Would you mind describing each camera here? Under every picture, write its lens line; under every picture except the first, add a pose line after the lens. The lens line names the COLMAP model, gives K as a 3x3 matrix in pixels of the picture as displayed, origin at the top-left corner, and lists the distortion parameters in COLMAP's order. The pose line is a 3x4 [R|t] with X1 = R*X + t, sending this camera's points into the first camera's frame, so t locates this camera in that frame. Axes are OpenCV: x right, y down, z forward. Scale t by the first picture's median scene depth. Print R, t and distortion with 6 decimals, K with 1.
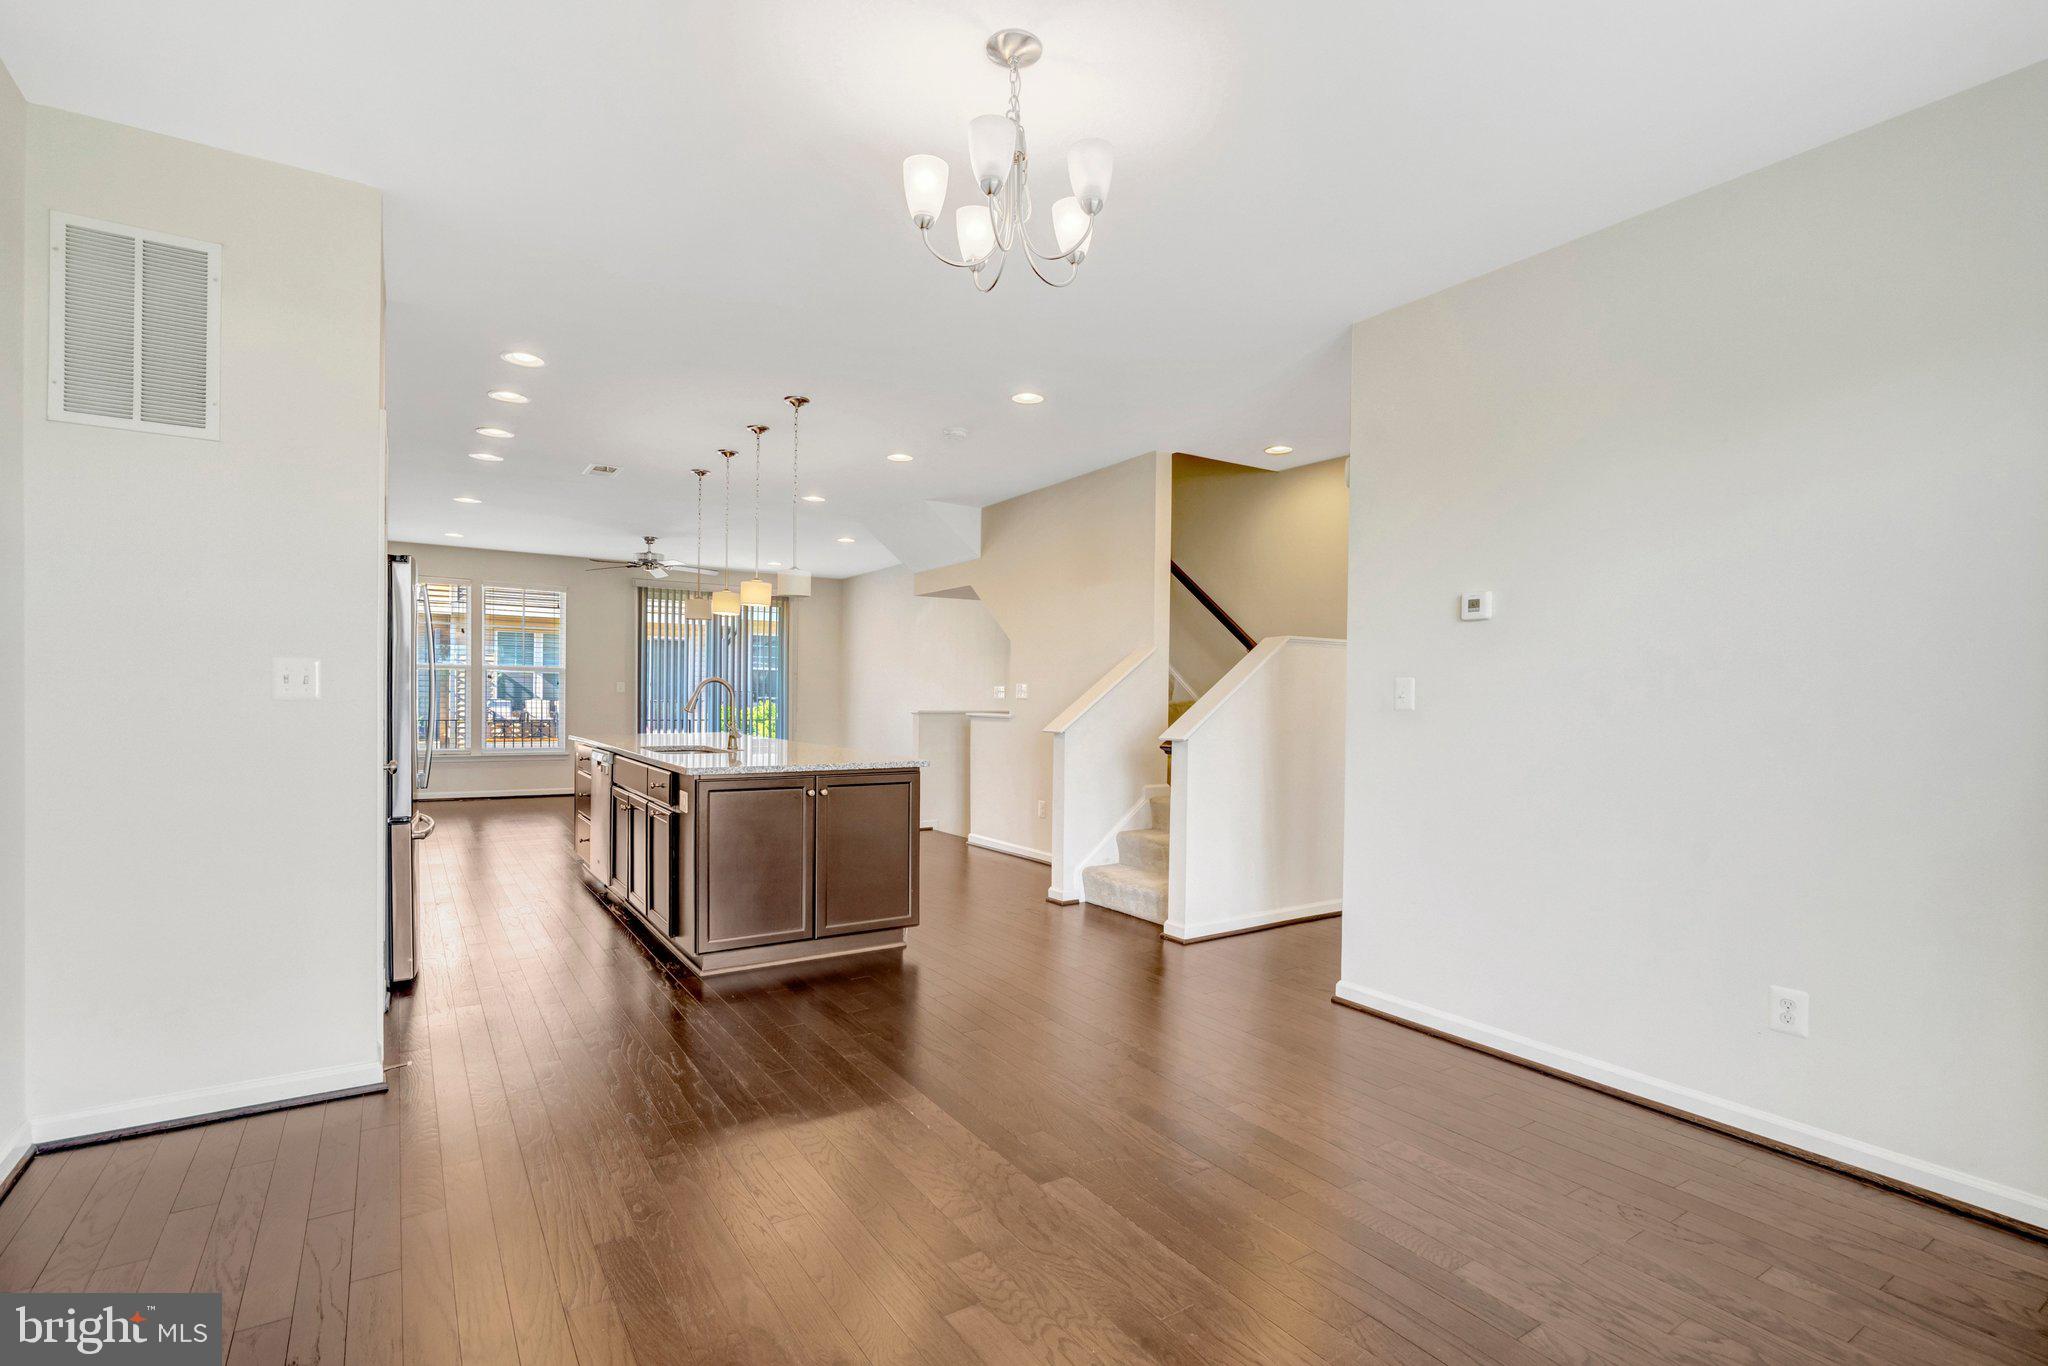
lens RADIAL K [[938.5, 0, 1027.1], [0, 938.5, 700.3], [0, 0, 1]] dist [0.001174, -0.000666]
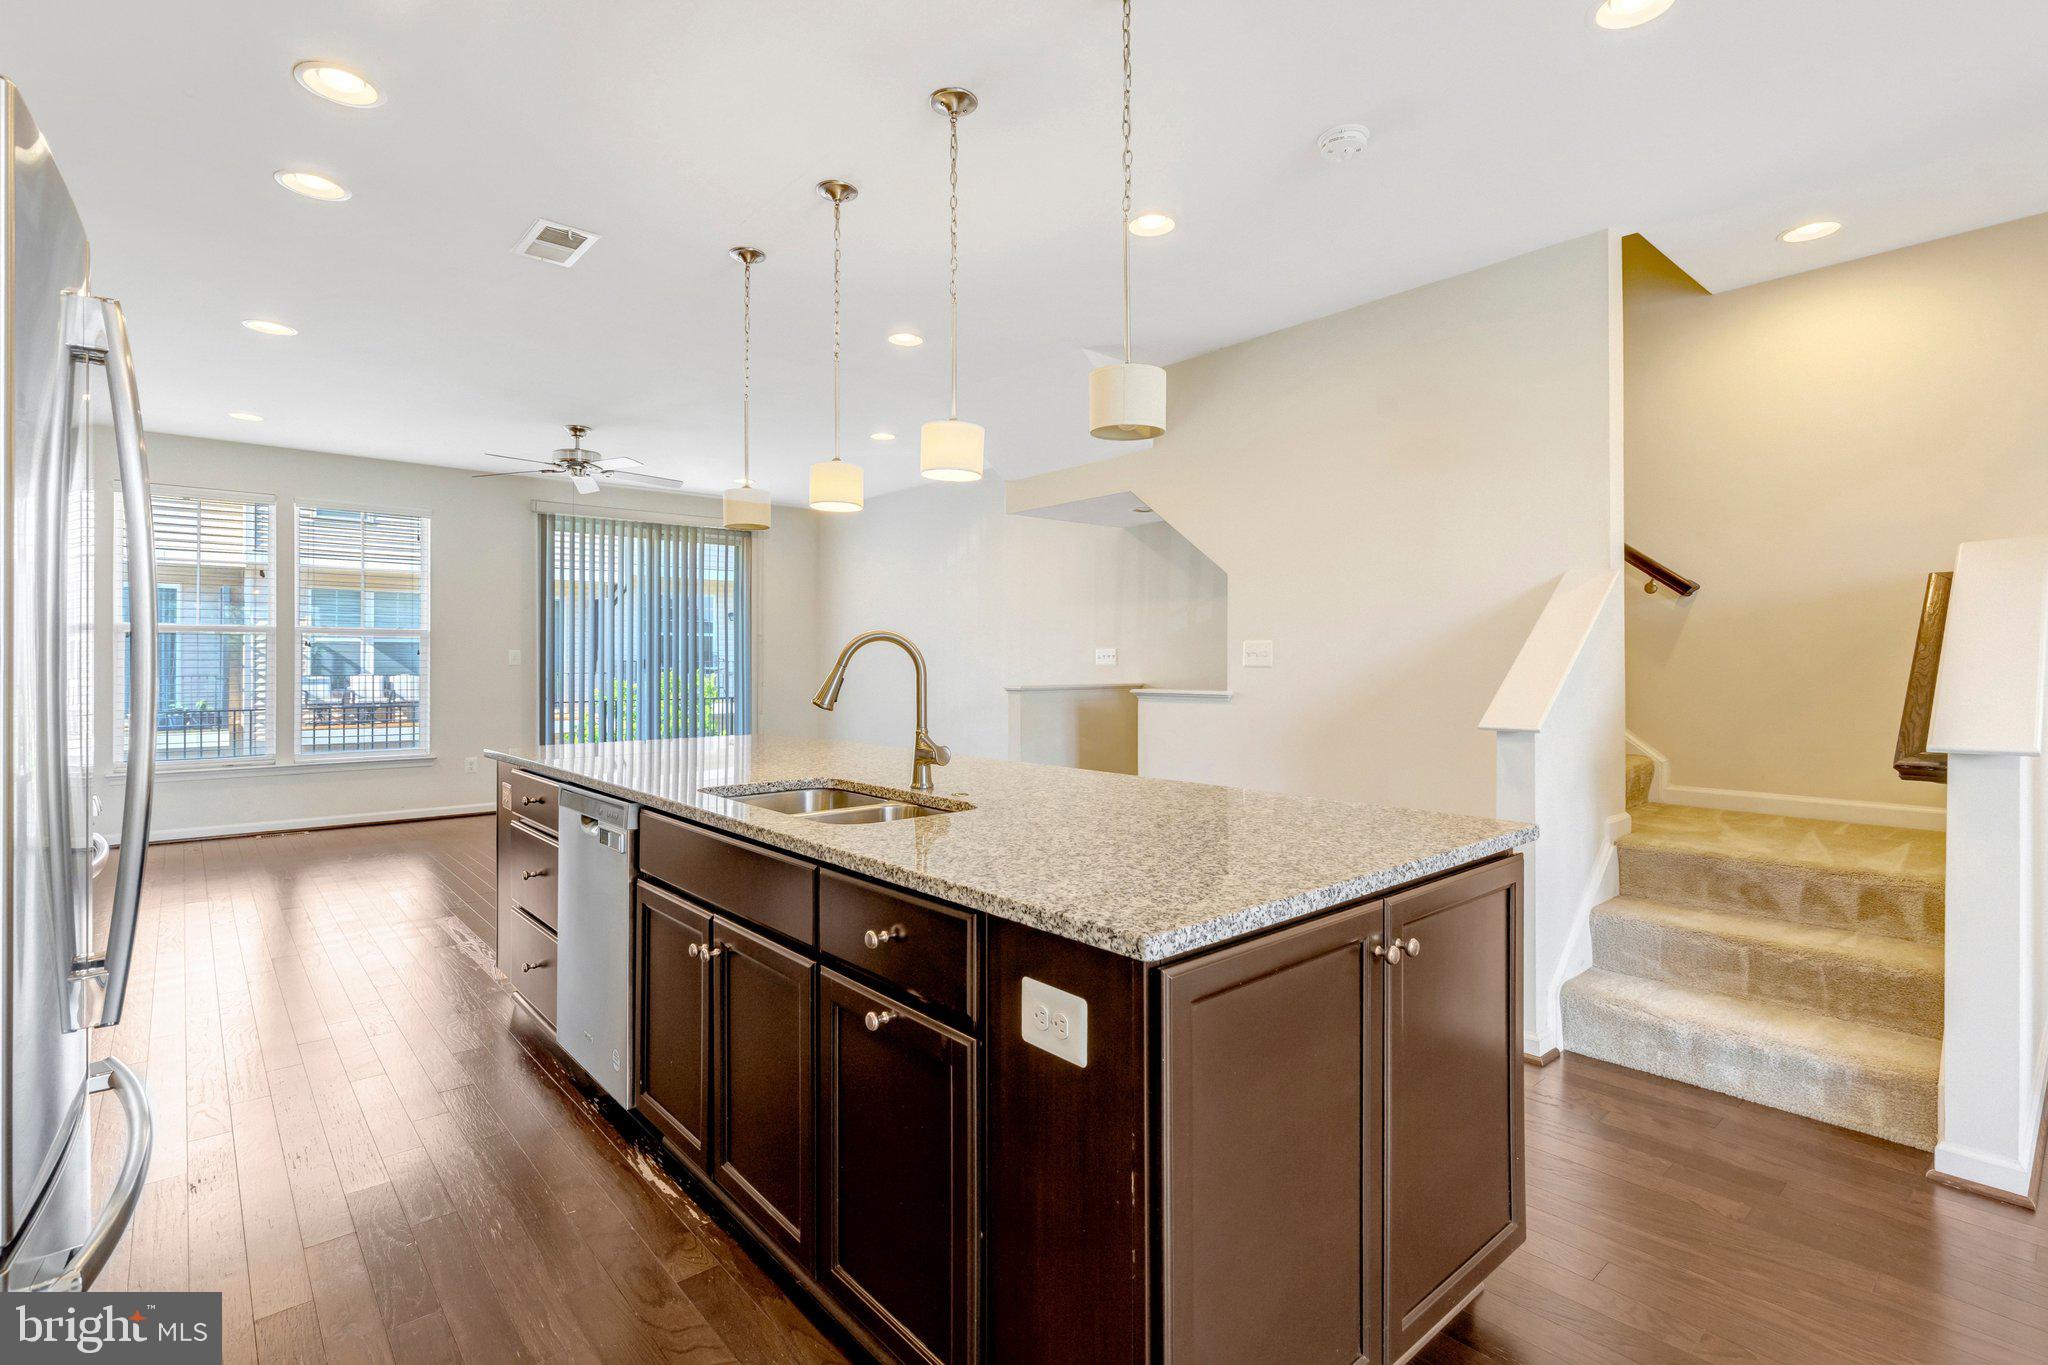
lens RADIAL K [[938.5, 0, 1017.4], [0, 938.5, 651.7], [0, 0, 1]] dist [0.001174, -0.000666]
pose [[0.990712, -0.012619, 0.135390, -0.159510], [0.014614, 0.999799, -0.013749, -0.003139], [-0.135189, 0.015600, 0.990697, 0.265476]]
